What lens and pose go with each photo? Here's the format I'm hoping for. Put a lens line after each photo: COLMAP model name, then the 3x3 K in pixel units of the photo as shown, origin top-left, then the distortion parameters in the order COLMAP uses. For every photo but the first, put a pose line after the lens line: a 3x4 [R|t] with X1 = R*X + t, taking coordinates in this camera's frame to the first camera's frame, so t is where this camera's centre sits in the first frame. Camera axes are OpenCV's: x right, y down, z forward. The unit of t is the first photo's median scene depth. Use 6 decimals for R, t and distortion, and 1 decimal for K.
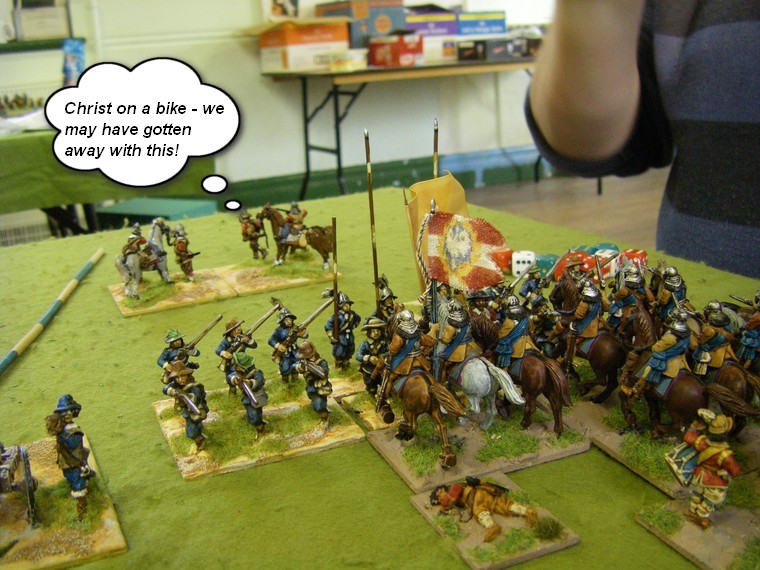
lens RADIAL K [[835.9, 0, 380.0], [0, 835.9, 285.0], [0, 0, 1]] dist [-0.199270, 0.208503]
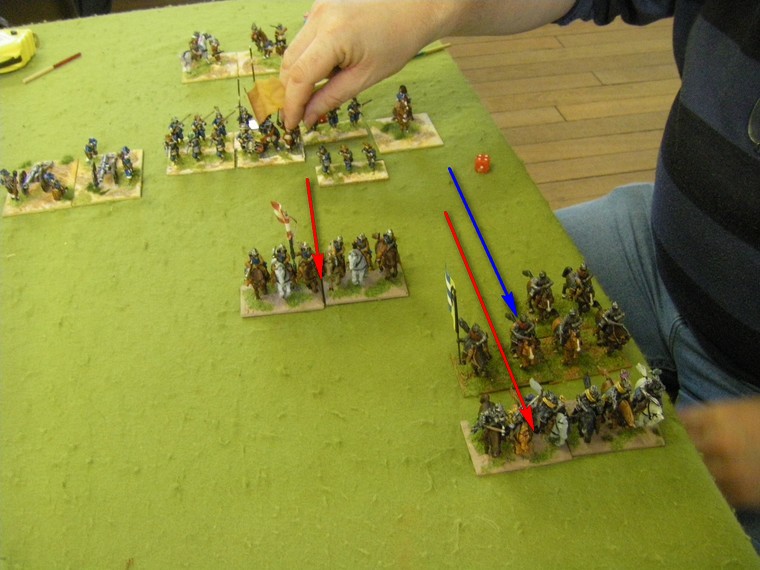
lens RADIAL K [[835.9, 0, 380.0], [0, 835.9, 285.0], [0, 0, 1]] dist [-0.199270, 0.208503]
pose [[0.962039, 0.200656, -0.184982, 0.608215], [-0.105012, 0.897790, 0.427720, -0.406881], [0.251900, -0.392058, 0.884781, -0.850023]]
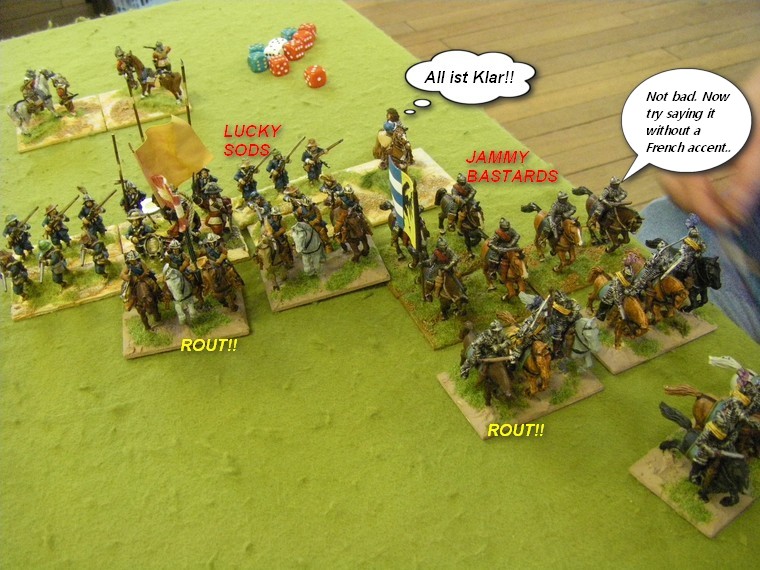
lens RADIAL K [[835.9, 0, 380.0], [0, 835.9, 285.0], [0, 0, 1]] dist [-0.199270, 0.208503]
pose [[0.997967, 0.038912, -0.050468, 0.314019], [-0.016028, 0.919744, 0.392191, -0.259657], [0.061678, -0.390585, 0.918498, -0.225116]]
